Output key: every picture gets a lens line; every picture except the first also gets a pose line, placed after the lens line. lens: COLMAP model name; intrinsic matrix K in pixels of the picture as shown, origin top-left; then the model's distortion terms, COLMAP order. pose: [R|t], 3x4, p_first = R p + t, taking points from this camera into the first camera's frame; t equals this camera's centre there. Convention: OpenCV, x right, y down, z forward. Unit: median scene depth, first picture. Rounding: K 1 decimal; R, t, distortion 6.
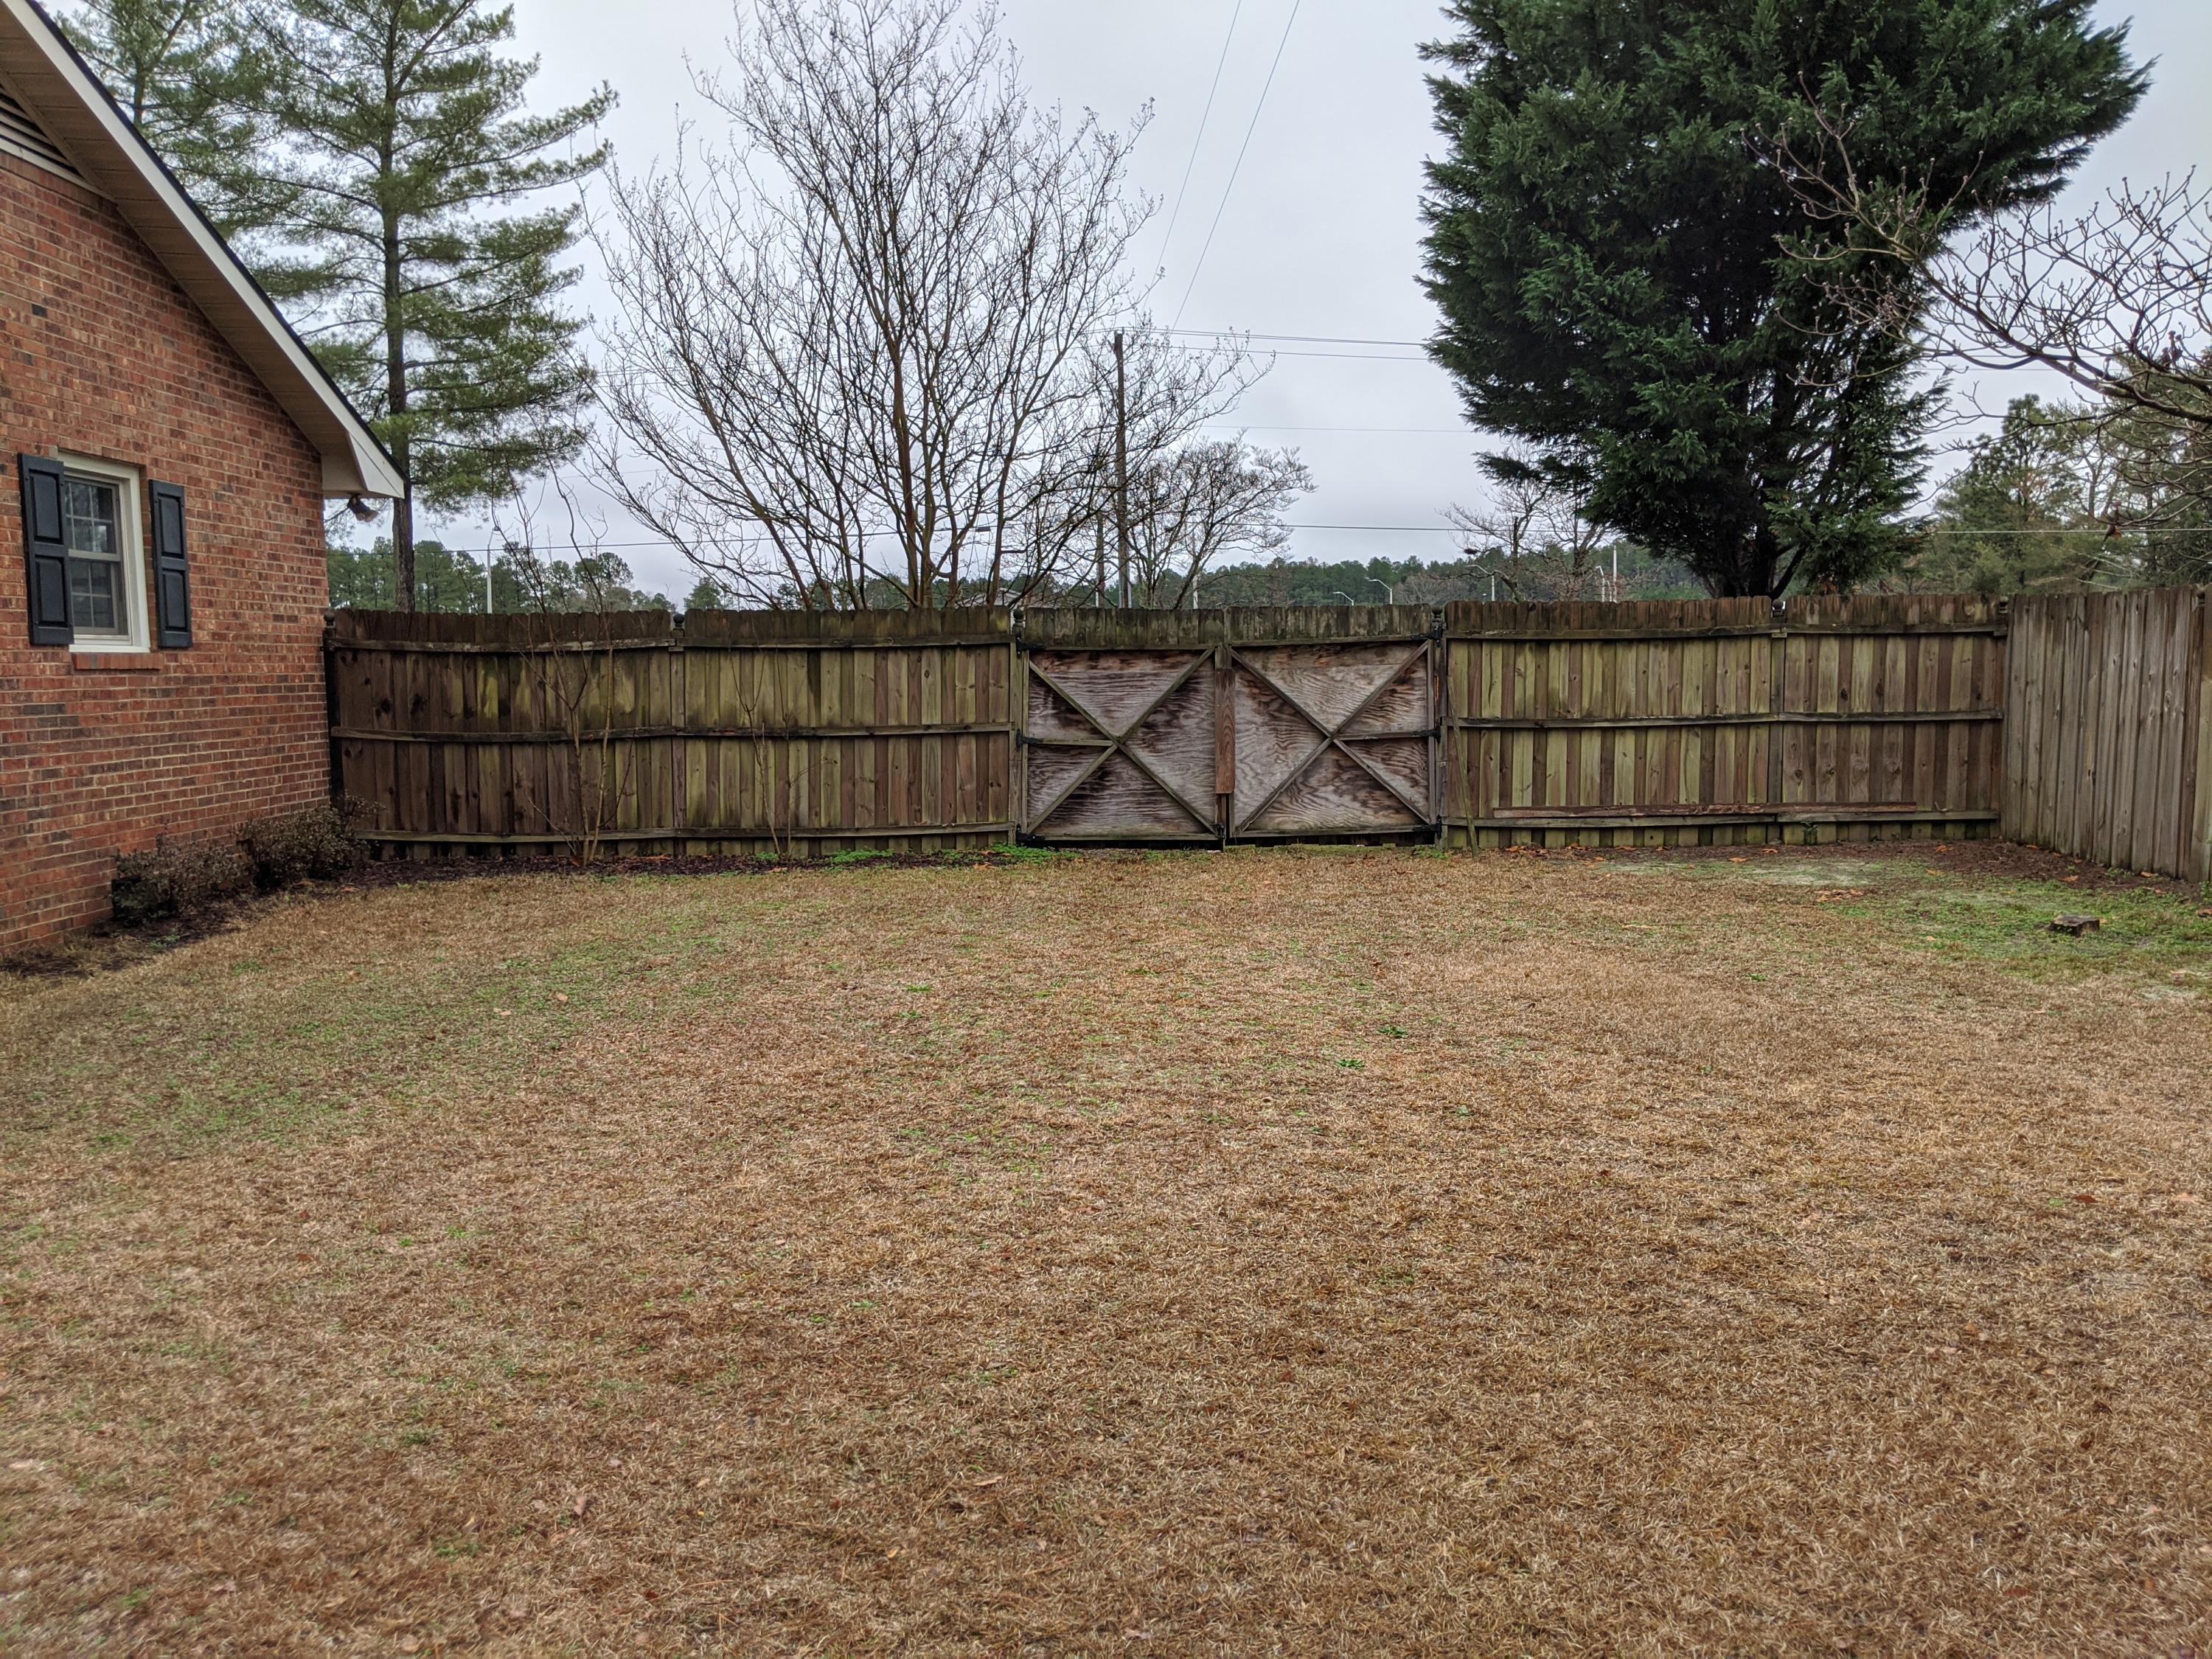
lens RADIAL K [[1798.8, 0, 1098.9], [0, 1798.8, 866.9], [0, 0, 1]] dist [-0.004832, -0.009944]
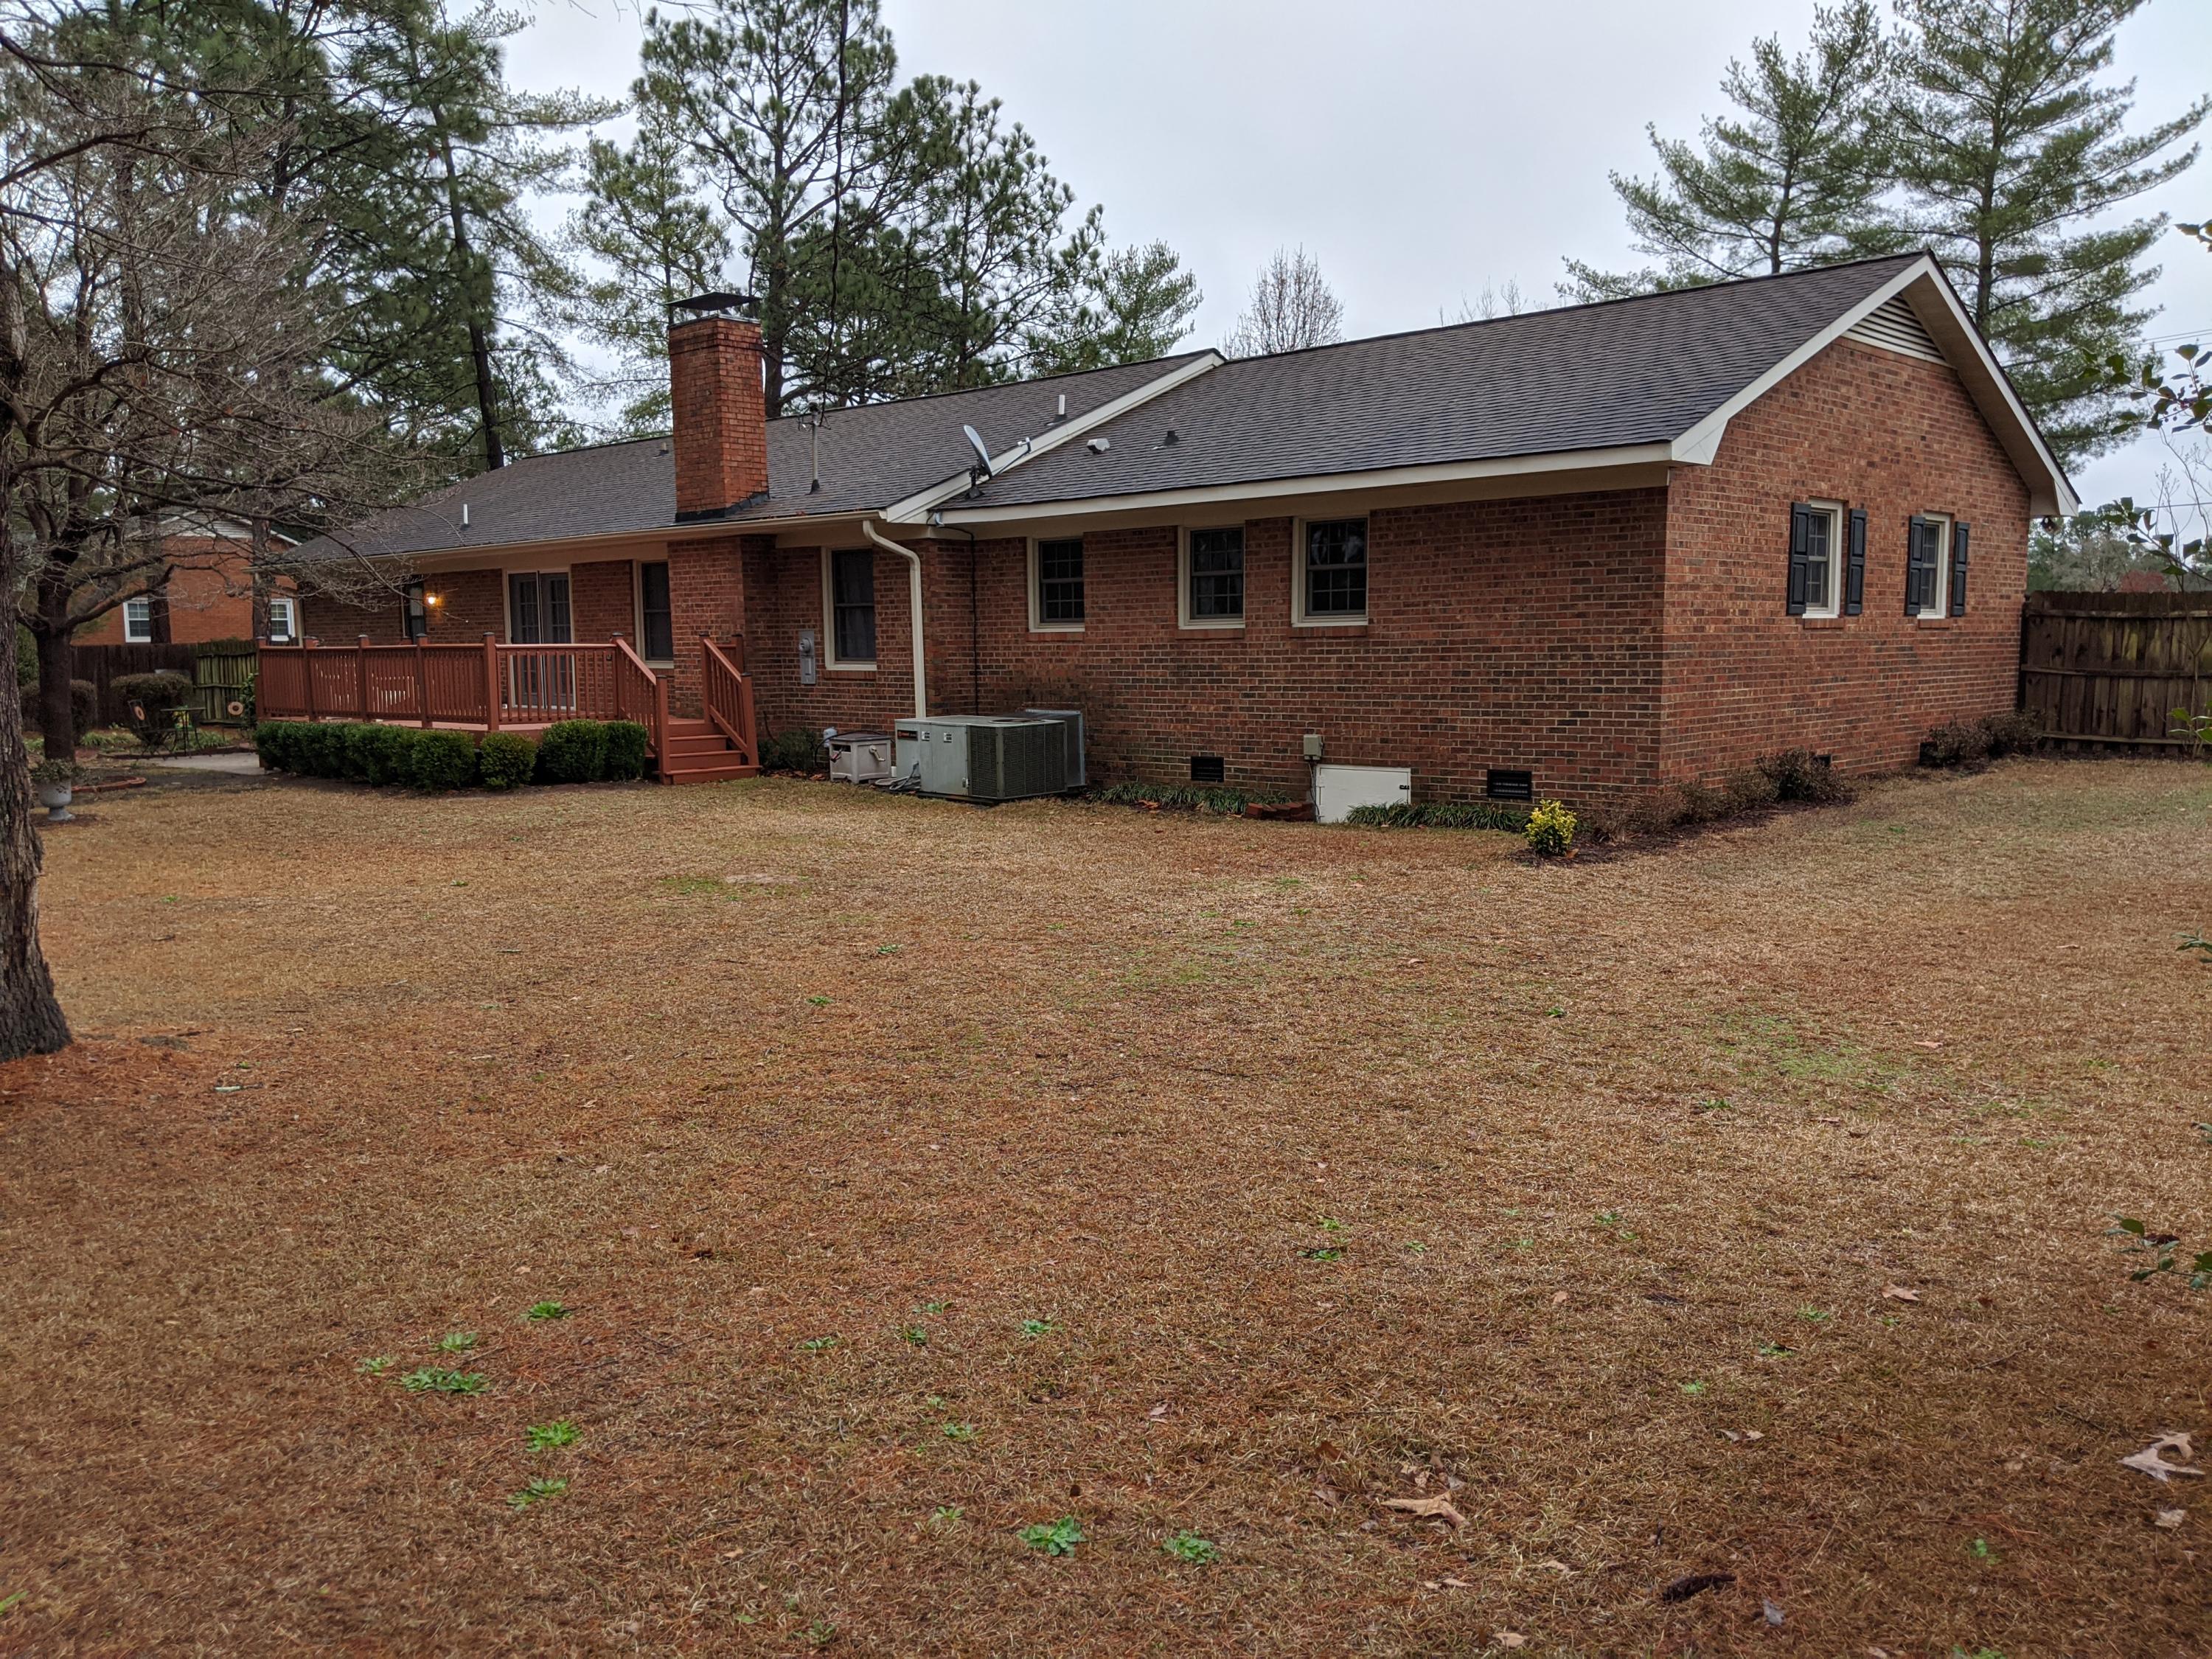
lens RADIAL K [[1798.8, 0, 1098.9], [0, 1798.8, 866.9], [0, 0, 1]] dist [-0.004832, -0.009944]
pose [[0.722506, 0.094762, -0.684840, 0.033681], [-0.078596, 0.995398, 0.054816, 0.028964], [0.686883, 0.014221, 0.726629, -0.266148]]
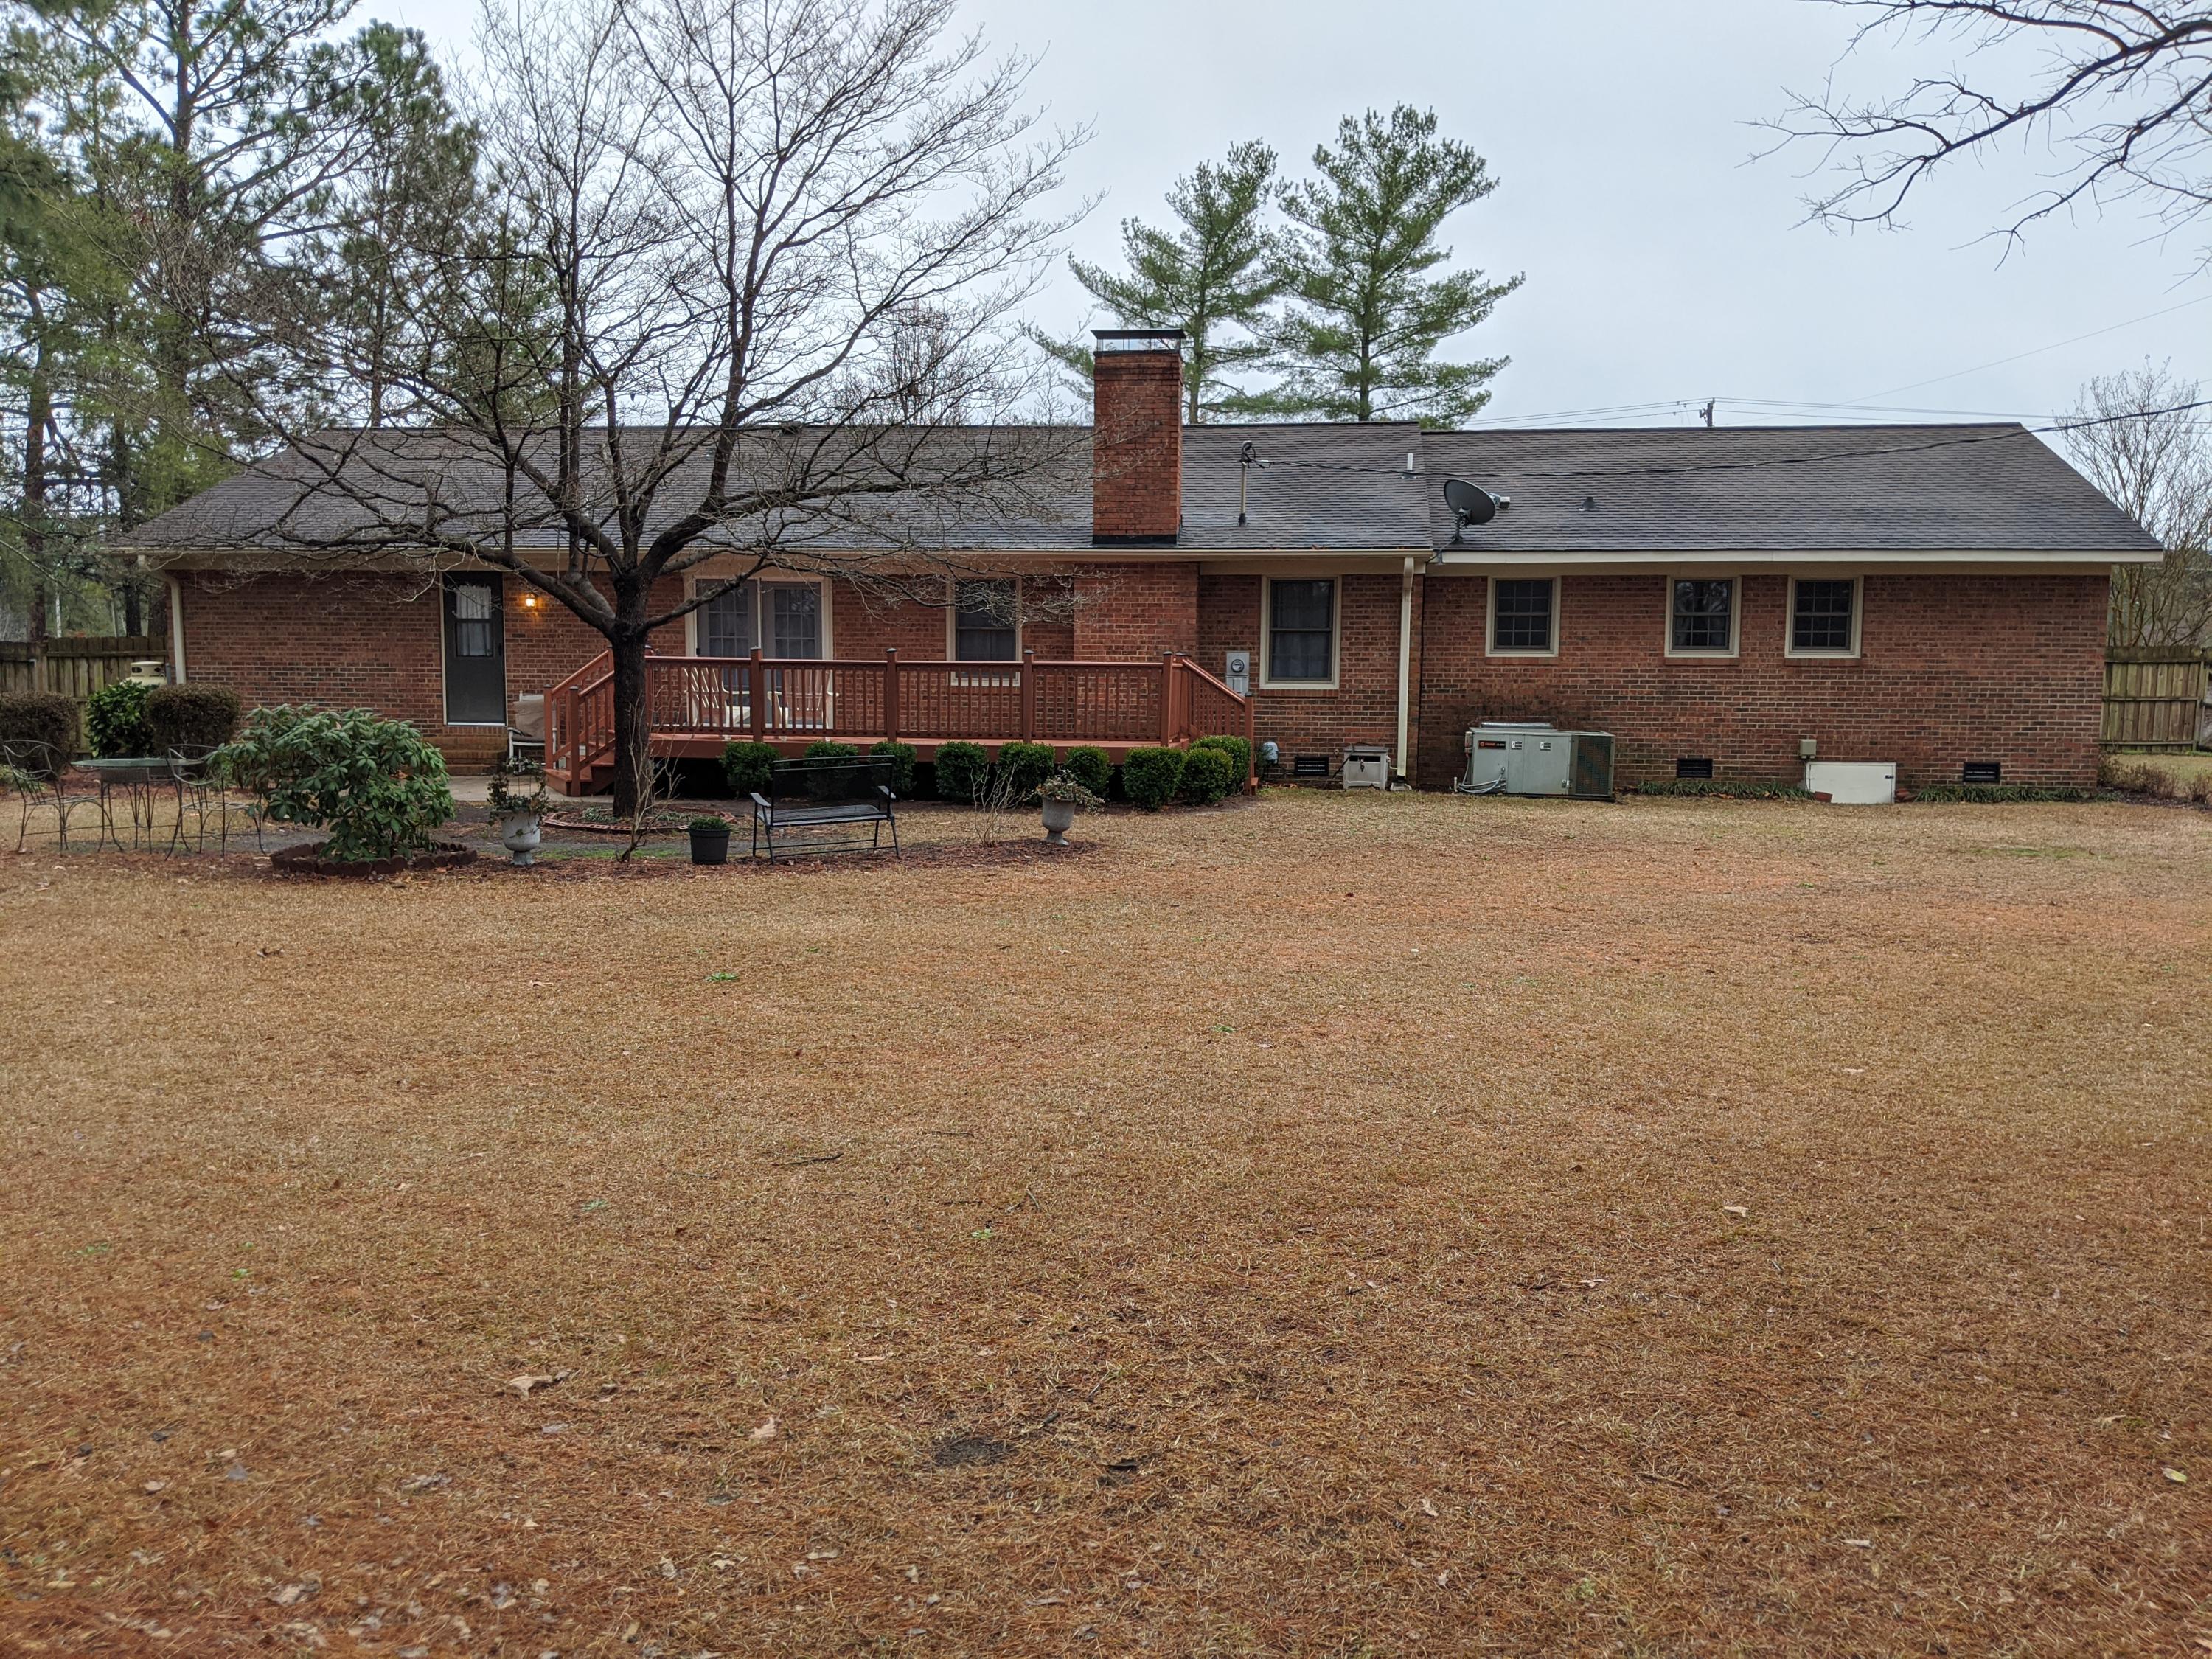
lens RADIAL K [[1741.4, 0, 1106.0], [0, 1741.4, 829.5], [0, 0, 1]] dist [0.149215, -0.455749]
pose [[0.989913, 0.037471, -0.136633, -0.429498], [-0.039030, 0.999200, -0.008744, 0.063570], [0.136196, 0.013989, 0.990583, -0.537147]]
